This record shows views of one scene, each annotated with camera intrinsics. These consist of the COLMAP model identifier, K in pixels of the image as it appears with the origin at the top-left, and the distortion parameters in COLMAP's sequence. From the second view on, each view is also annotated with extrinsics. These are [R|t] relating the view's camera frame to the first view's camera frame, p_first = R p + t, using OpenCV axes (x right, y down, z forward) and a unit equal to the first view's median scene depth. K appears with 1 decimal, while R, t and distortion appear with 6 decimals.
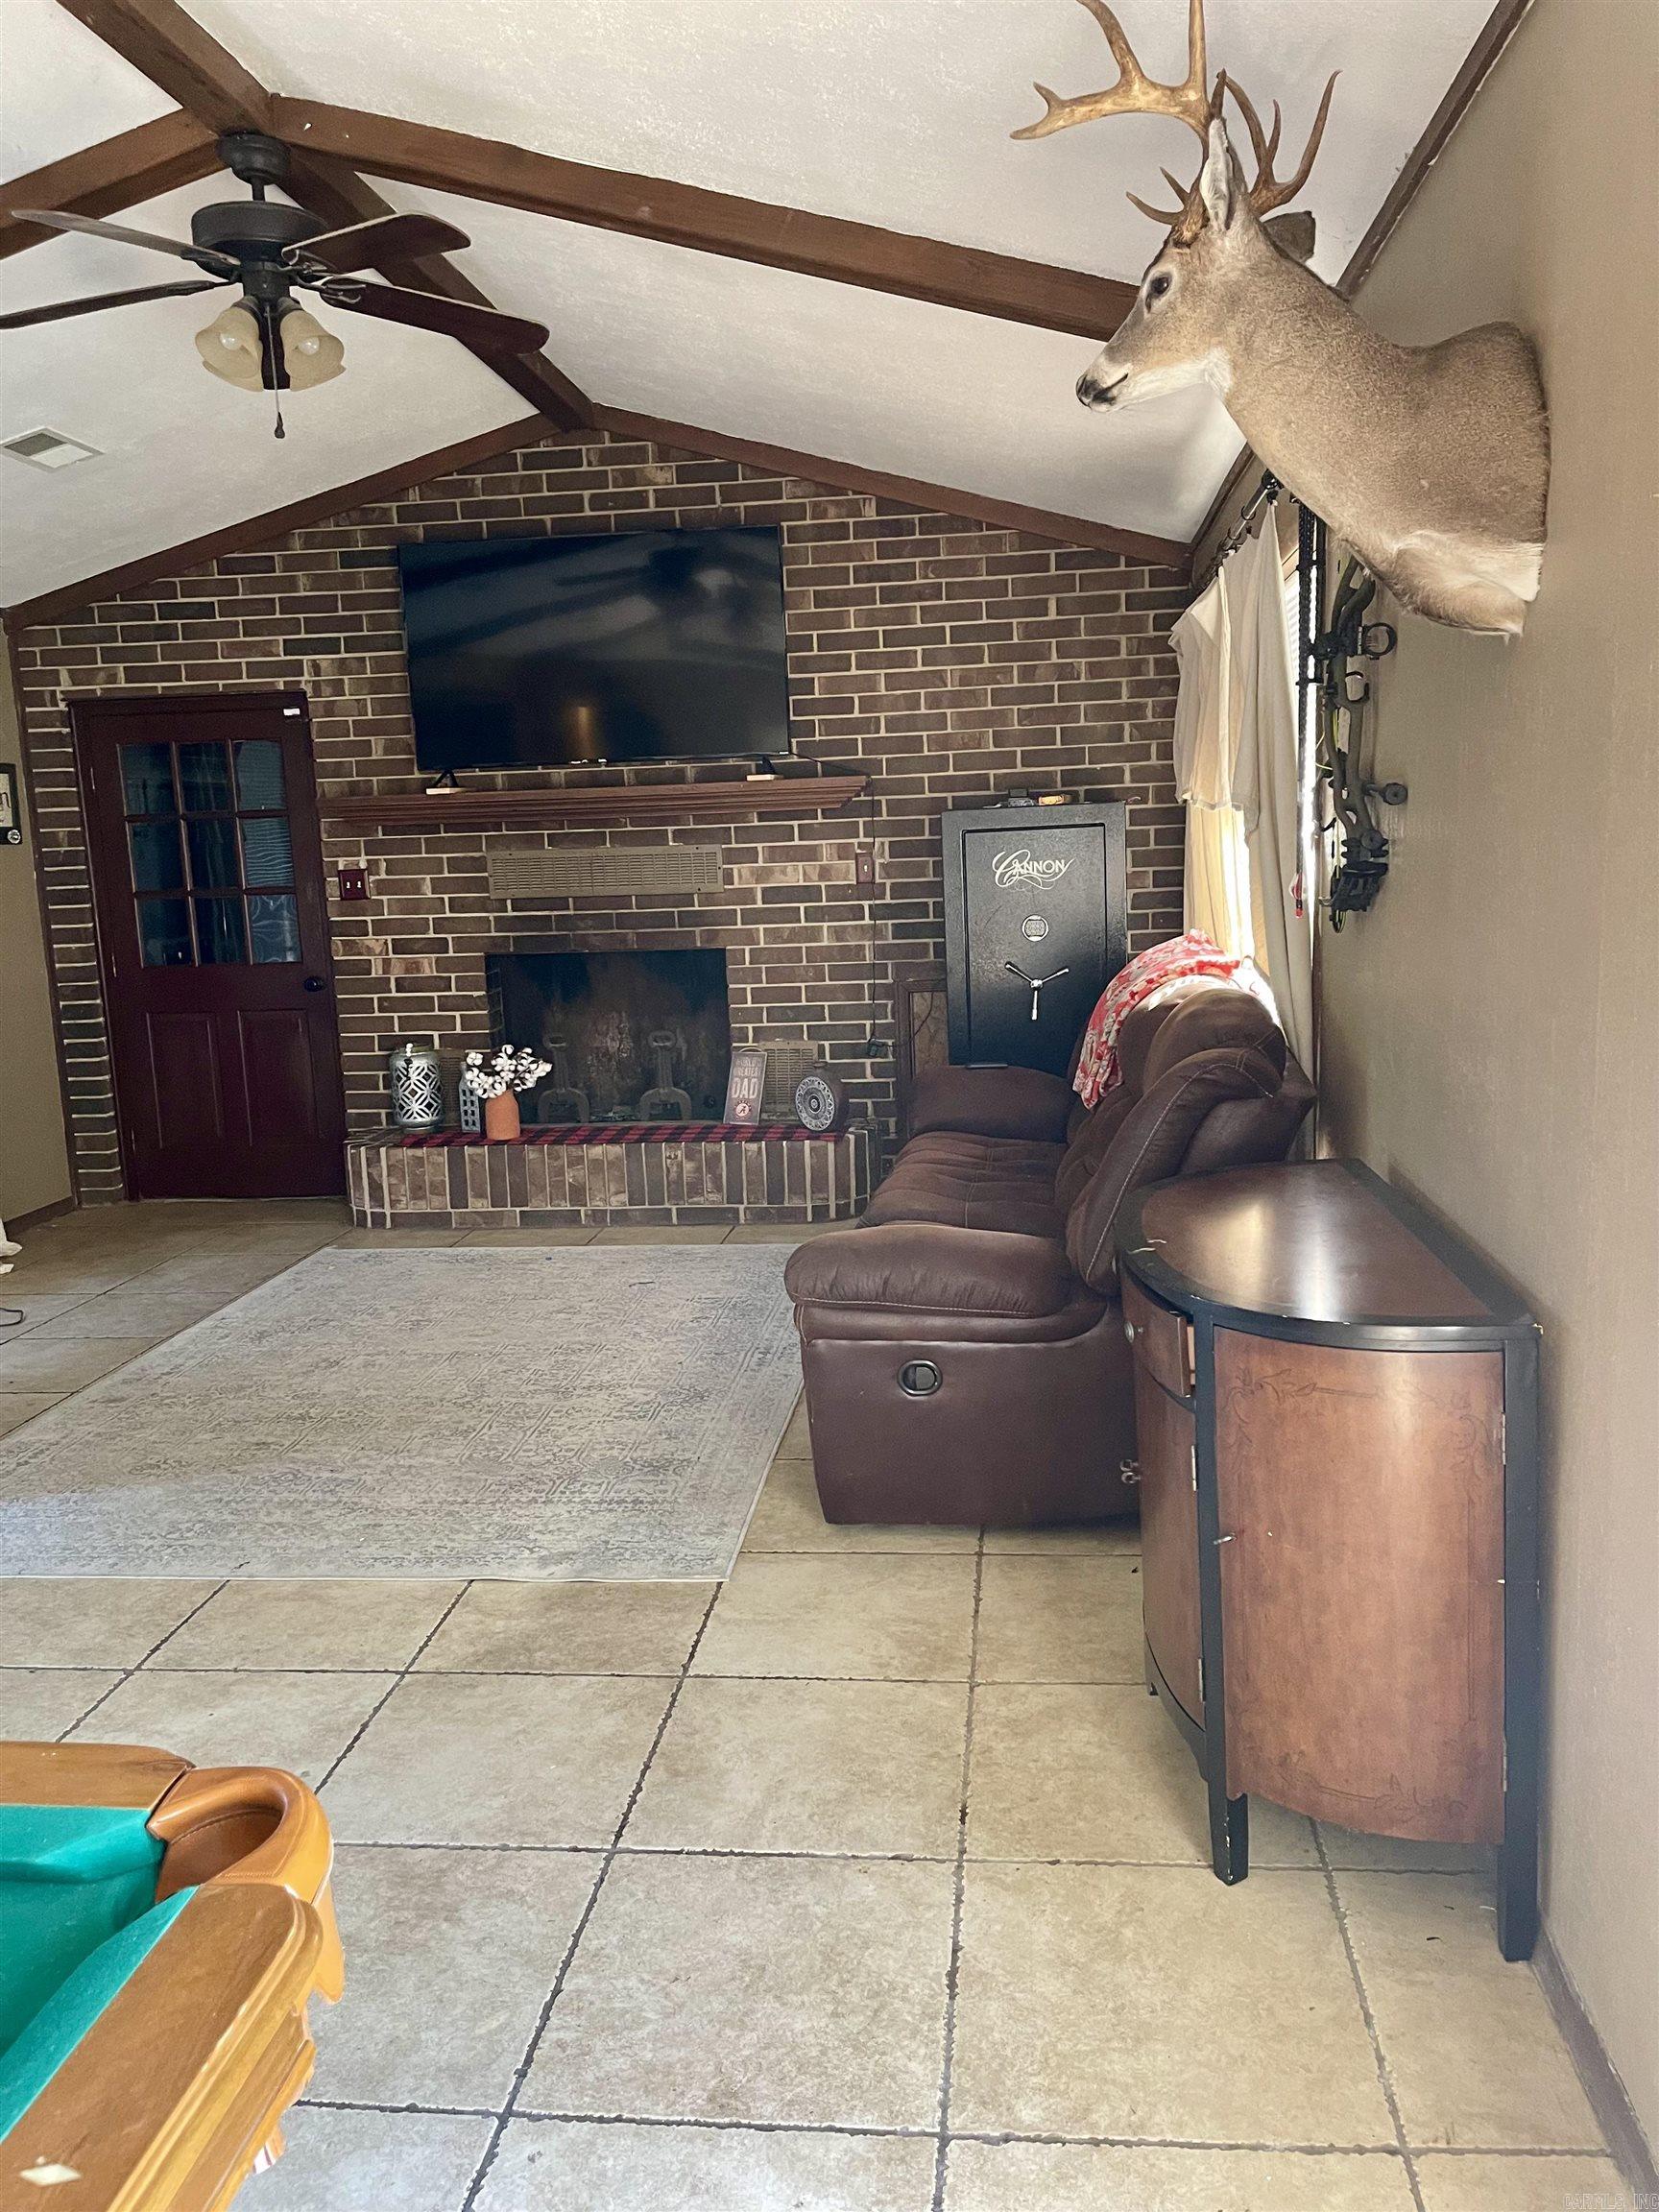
lens RADIAL K [[1677.0, 0, 844.3], [0, 1677.0, 1102.5], [0, 0, 1]] dist [0.069937, -0.093589]
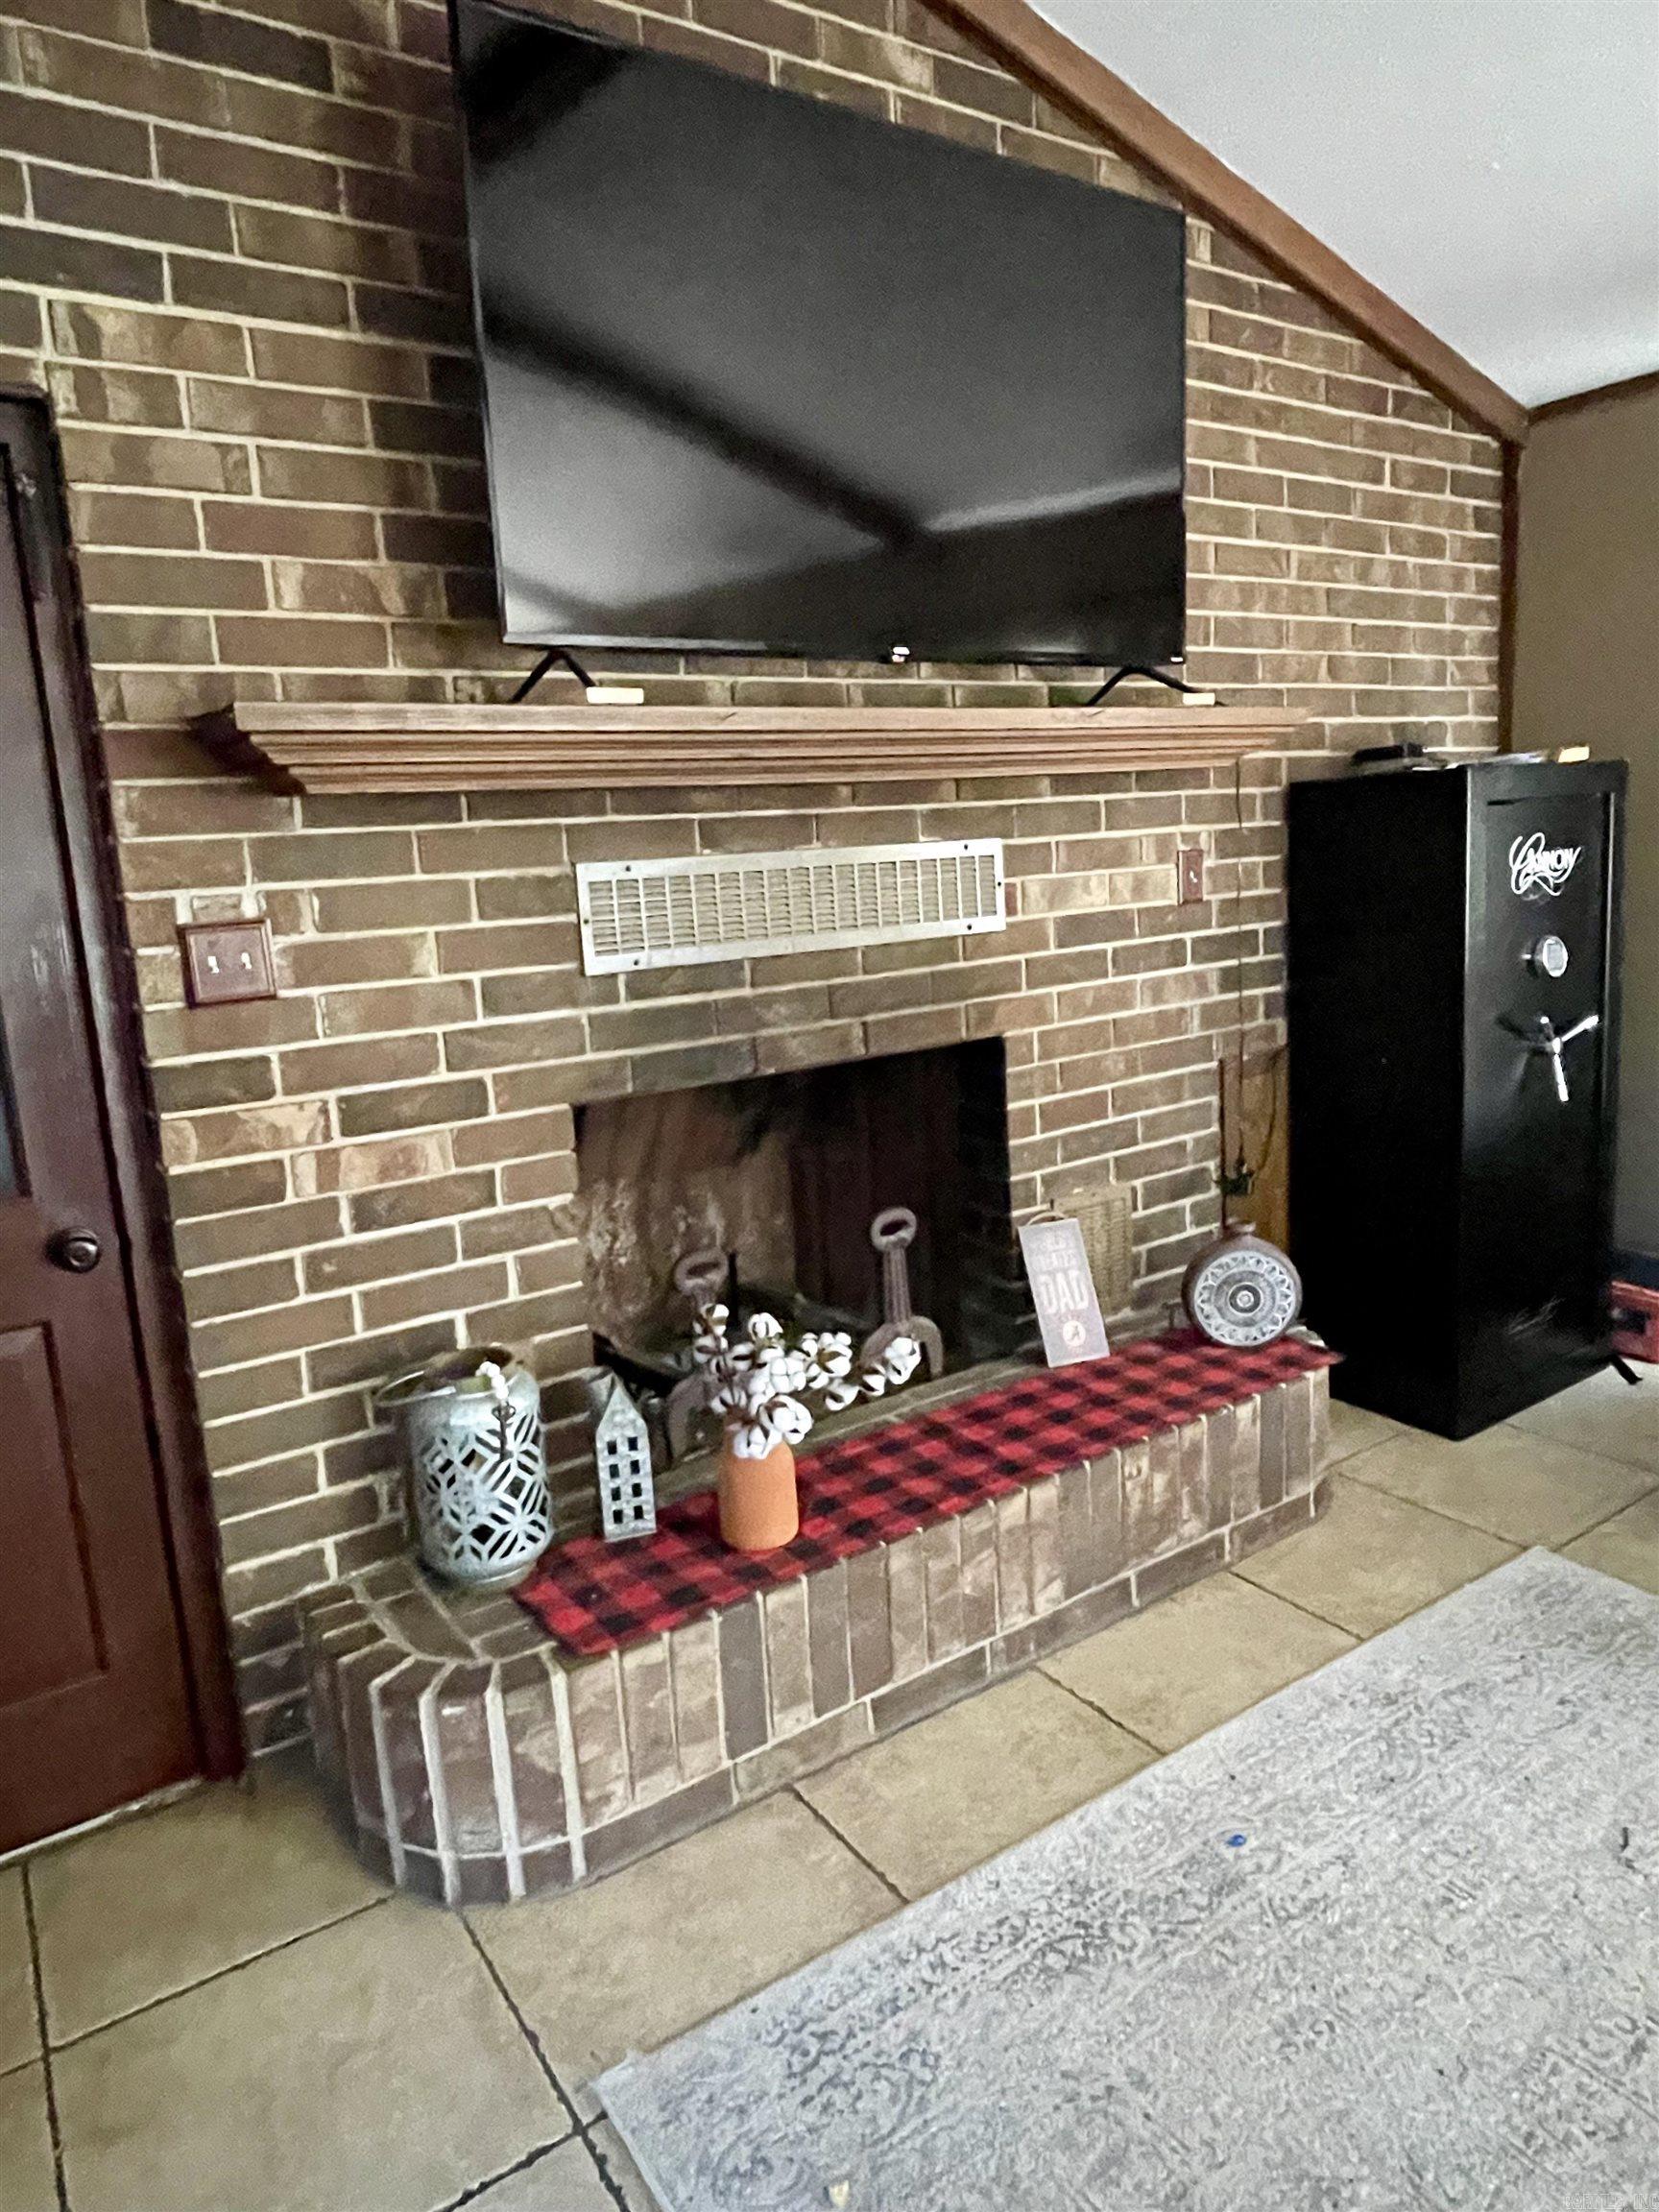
lens RADIAL K [[1355.5, 0, 790.9], [0, 1355.5, 1080.8], [0, 0, 1]] dist [-0.008112, 0.008322]
pose [[0.771789, -0.114974, 0.625399, -0.401346], [0.130748, 0.991196, 0.020870, -0.098674], [-0.622292, 0.065662, 0.780026, 0.733084]]
